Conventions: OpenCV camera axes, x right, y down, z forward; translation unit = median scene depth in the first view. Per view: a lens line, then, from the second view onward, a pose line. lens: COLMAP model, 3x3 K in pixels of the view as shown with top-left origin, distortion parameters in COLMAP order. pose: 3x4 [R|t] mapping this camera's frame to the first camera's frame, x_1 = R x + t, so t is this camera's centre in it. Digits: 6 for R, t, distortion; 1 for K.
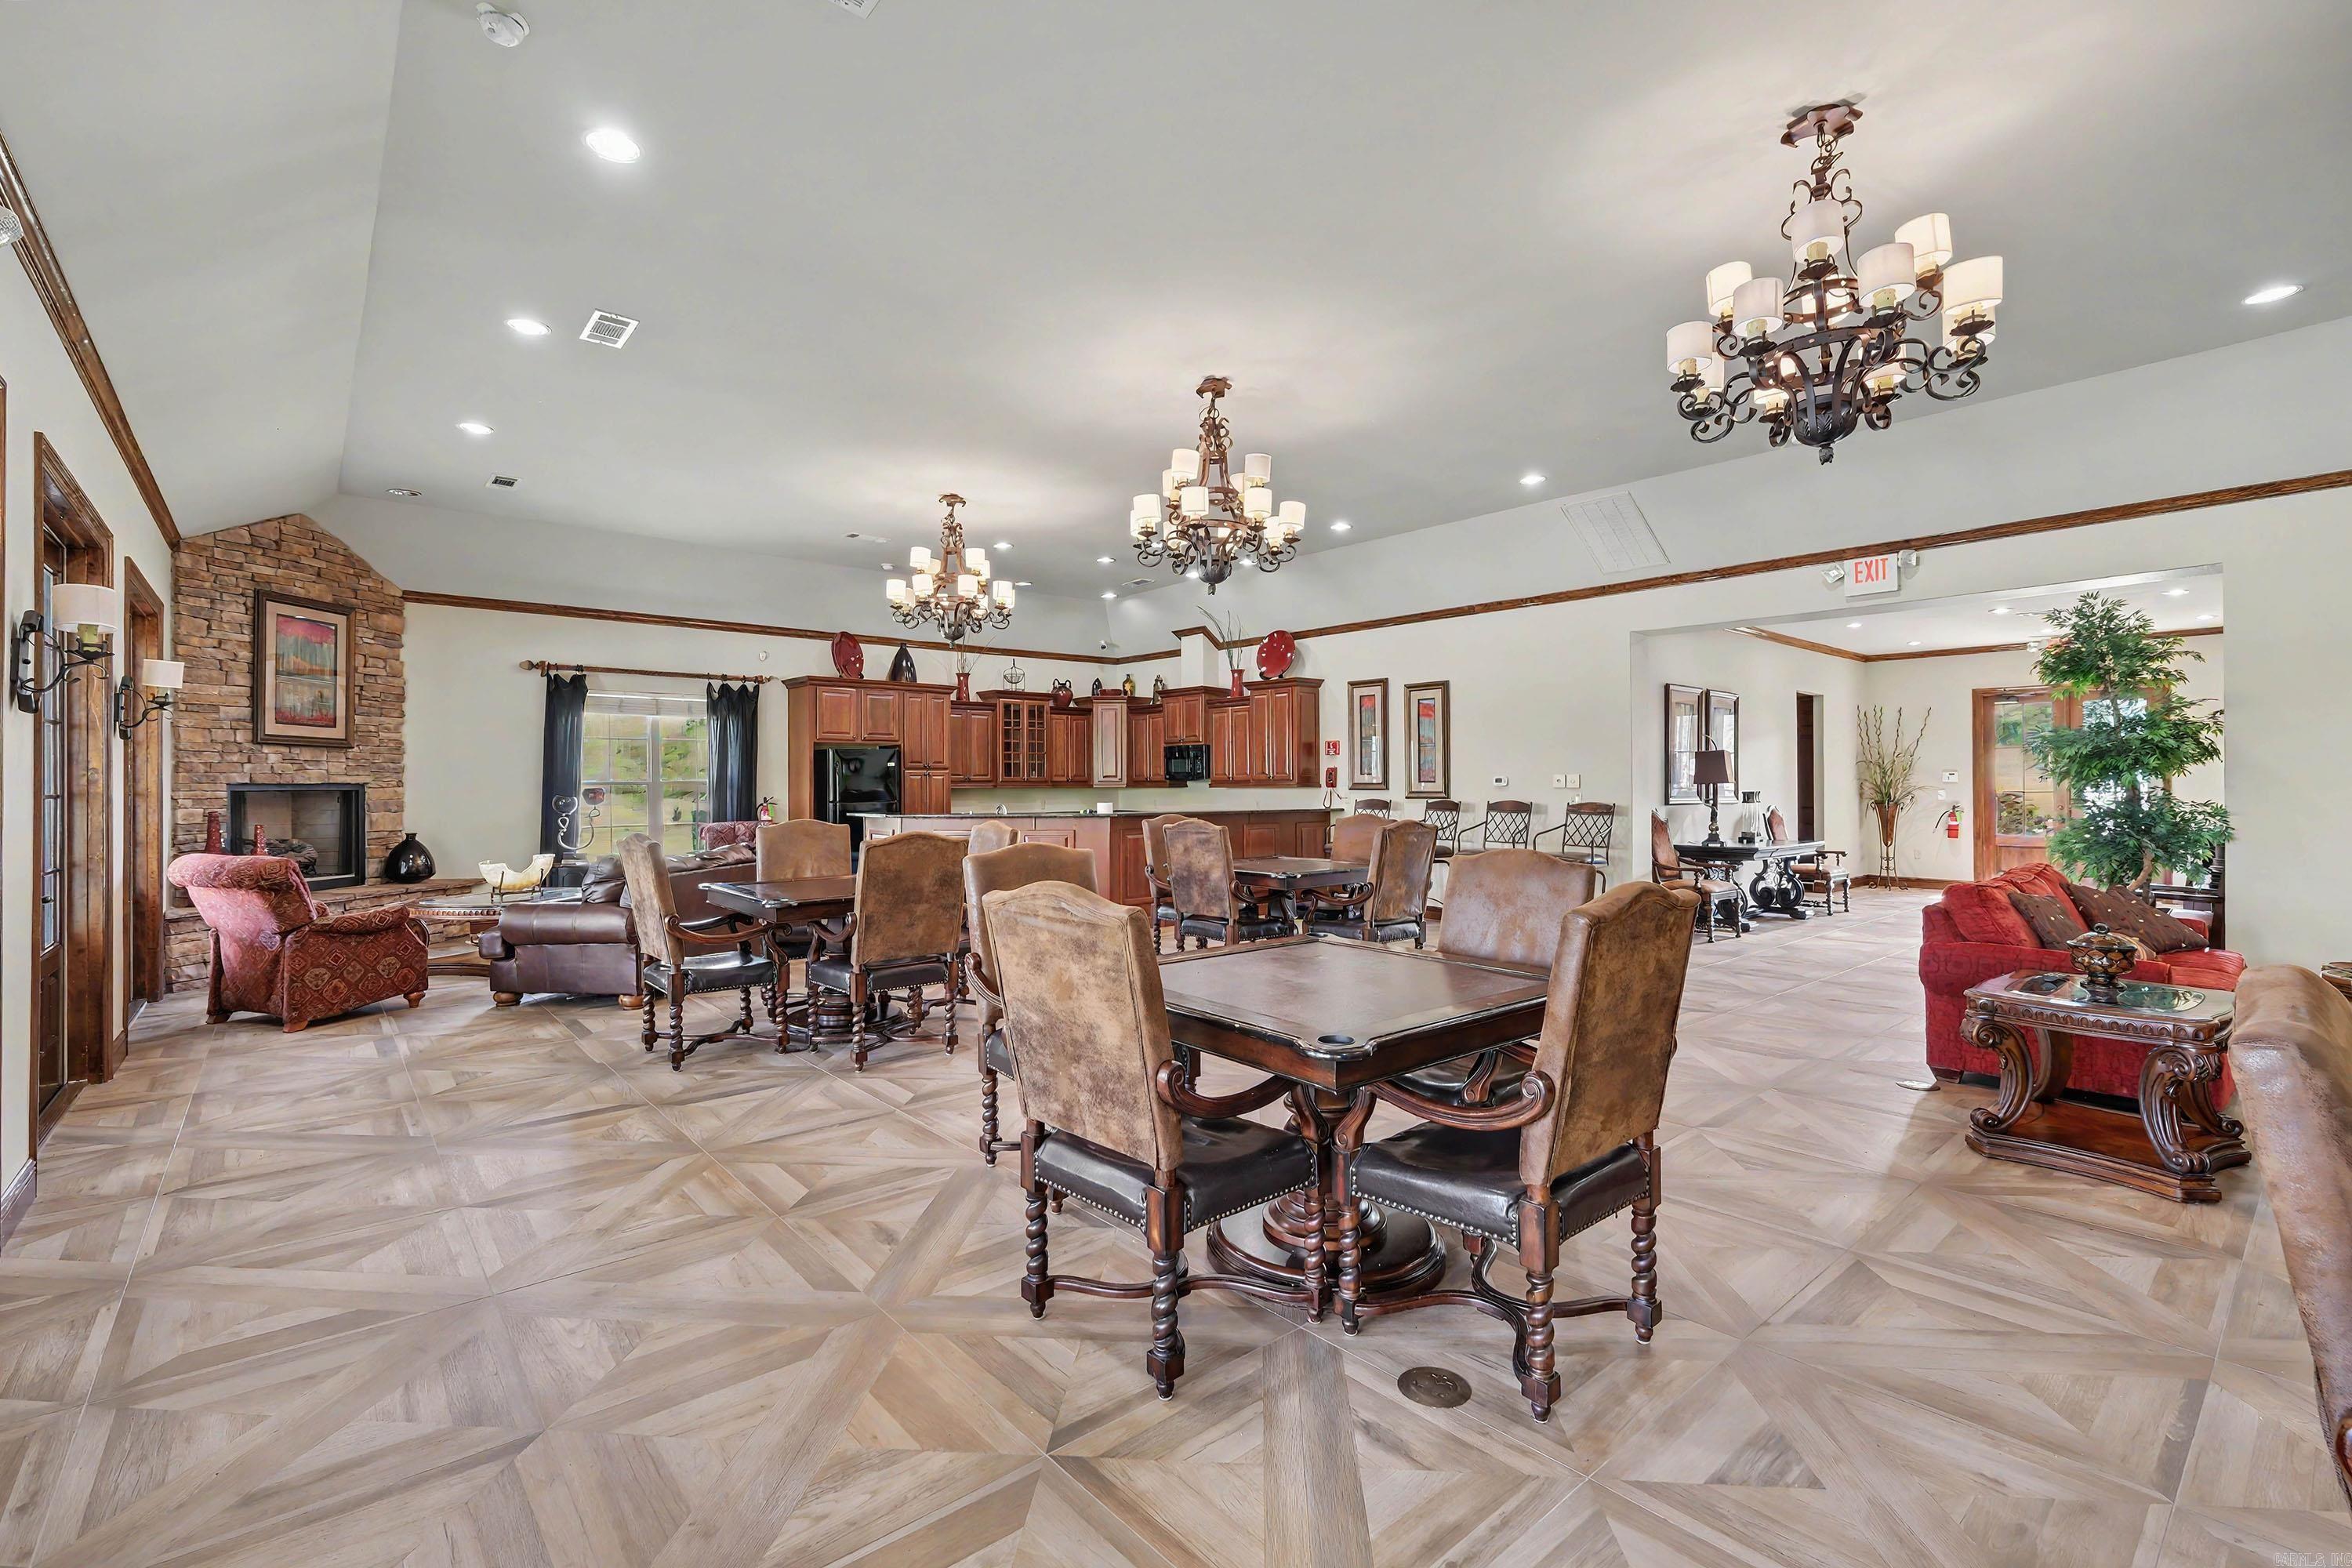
lens RADIAL K [[1034.7, 0, 1180.9], [0, 1034.7, 782.3], [0, 0, 1]] dist [0.000706, 0.000112]
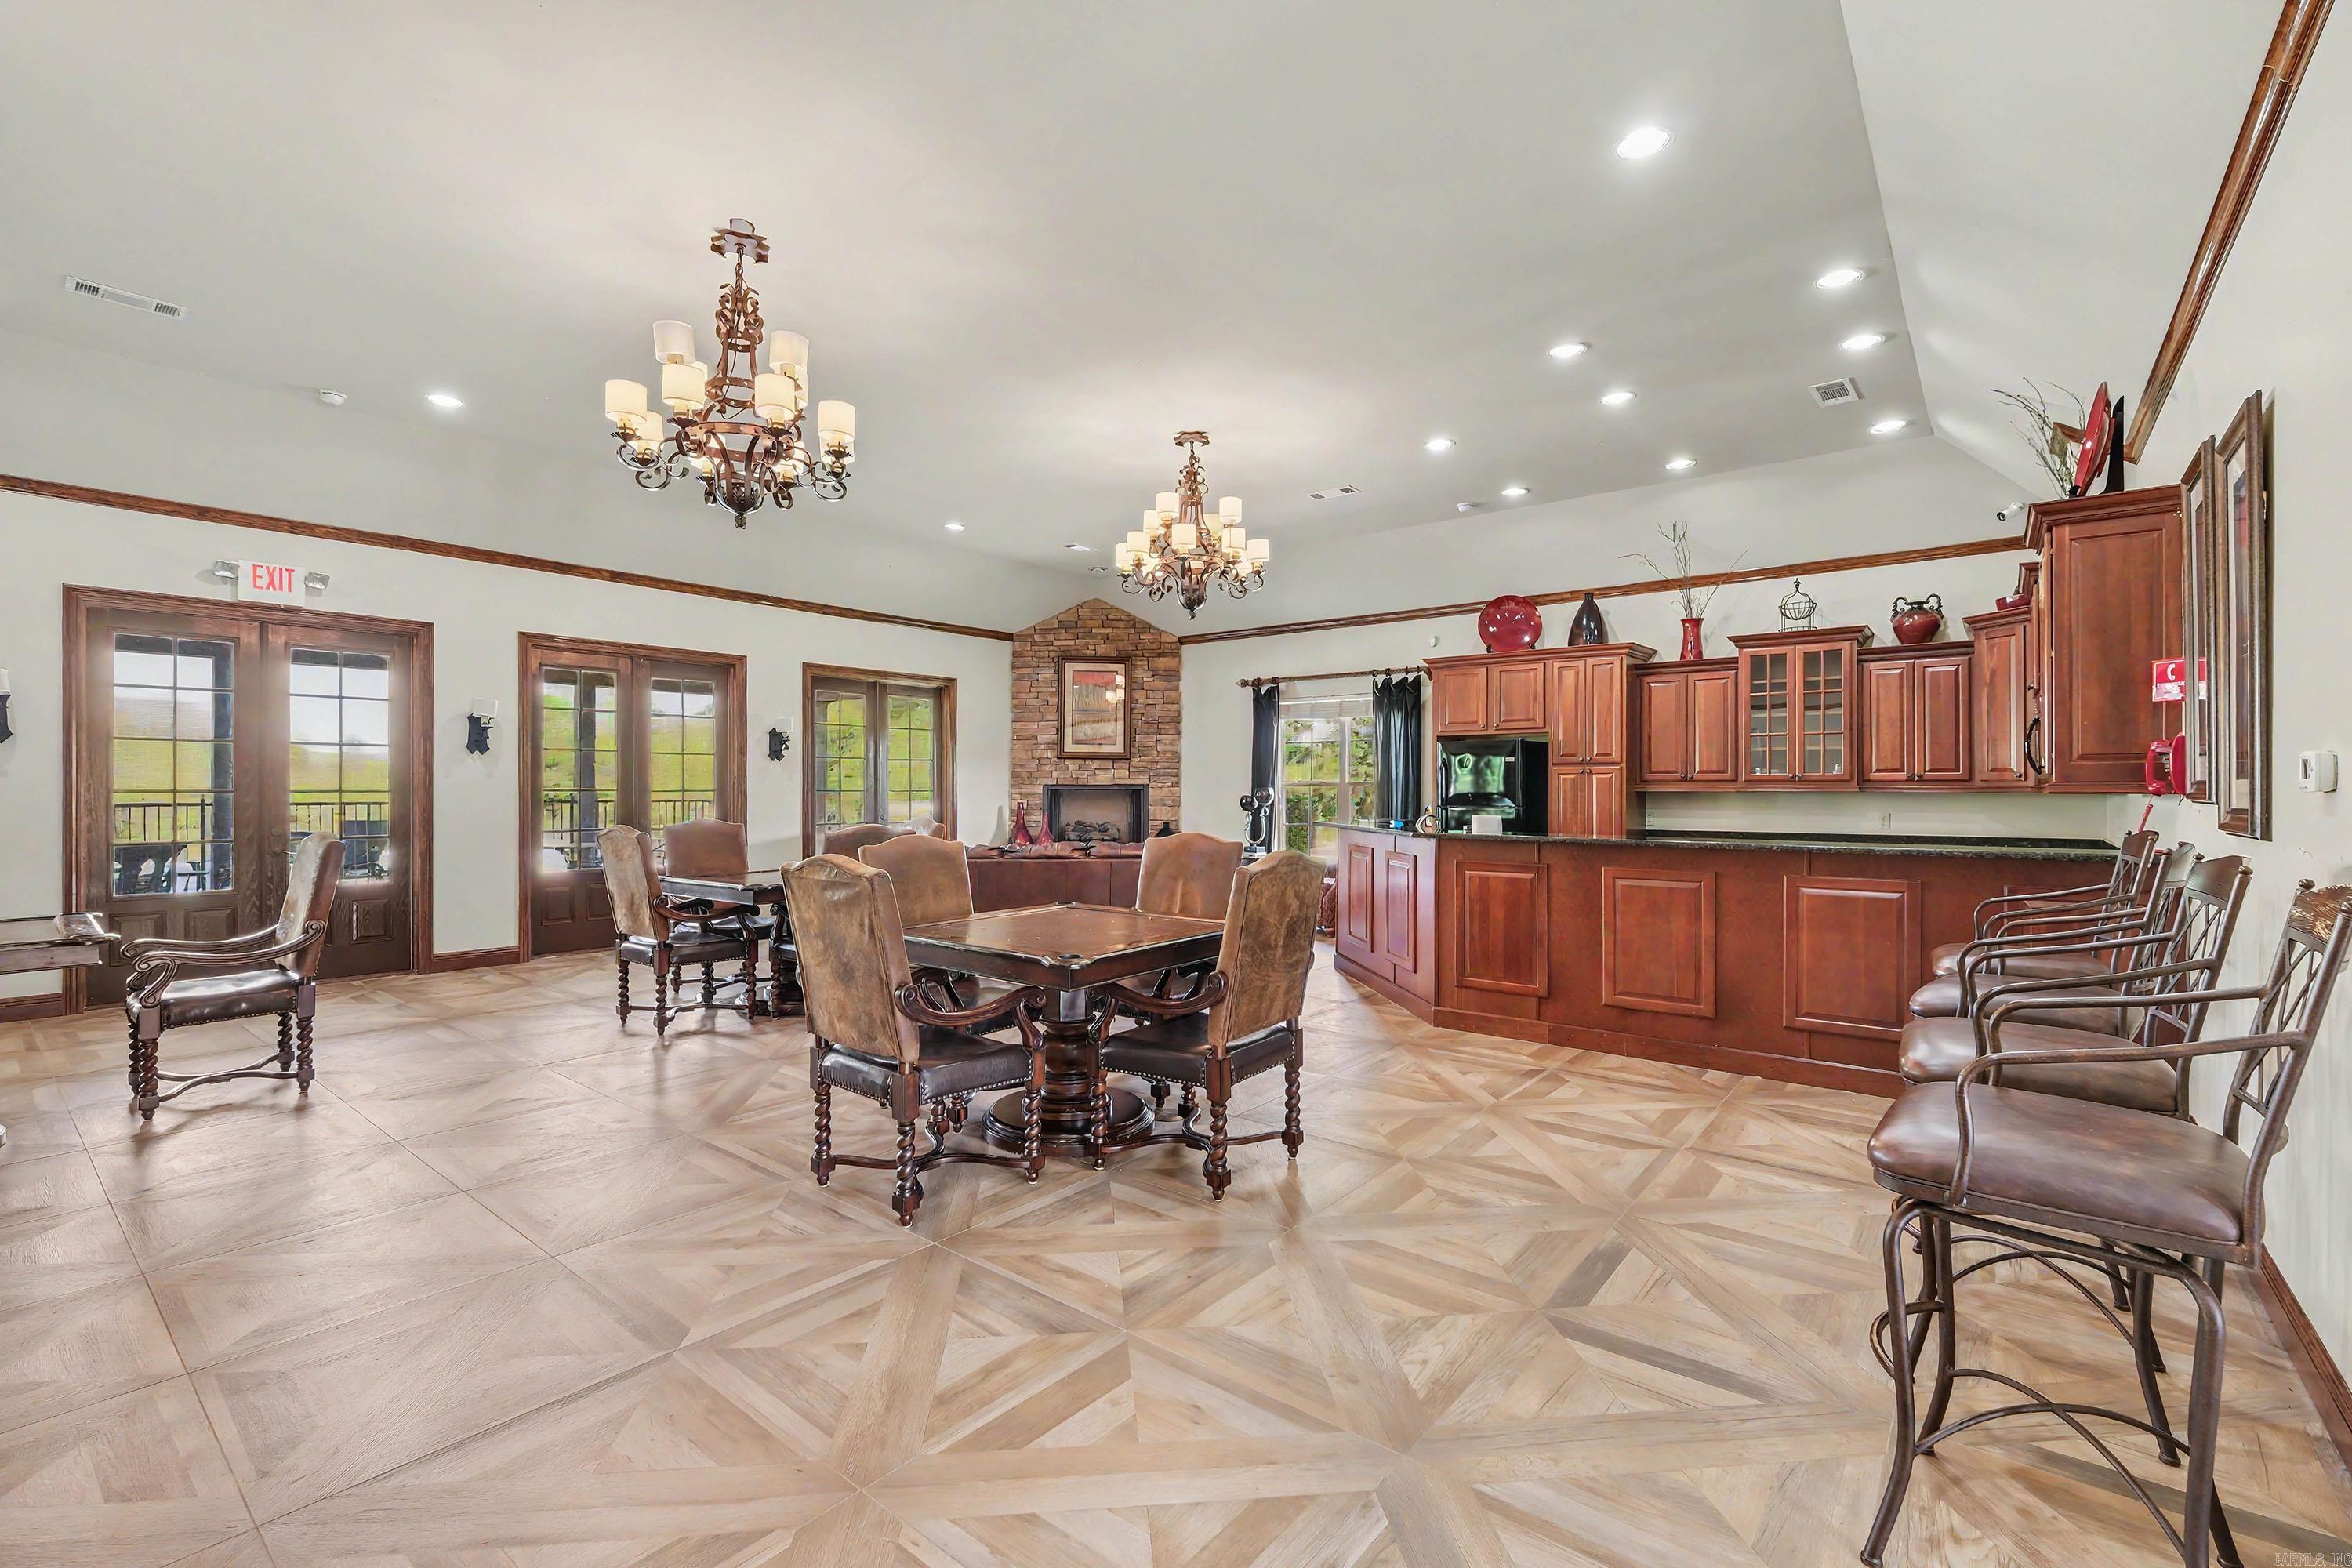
lens RADIAL K [[1034.7, 0, 1180.0], [0, 1034.7, 785.7], [0, 0, 1]] dist [0.000706, 0.000112]
pose [[0.189523, -0.002027, -0.981874, 0.494080], [0.001415, 0.999997, -0.001791, 0.004346], [0.981875, -0.001050, 0.189525, 0.703837]]
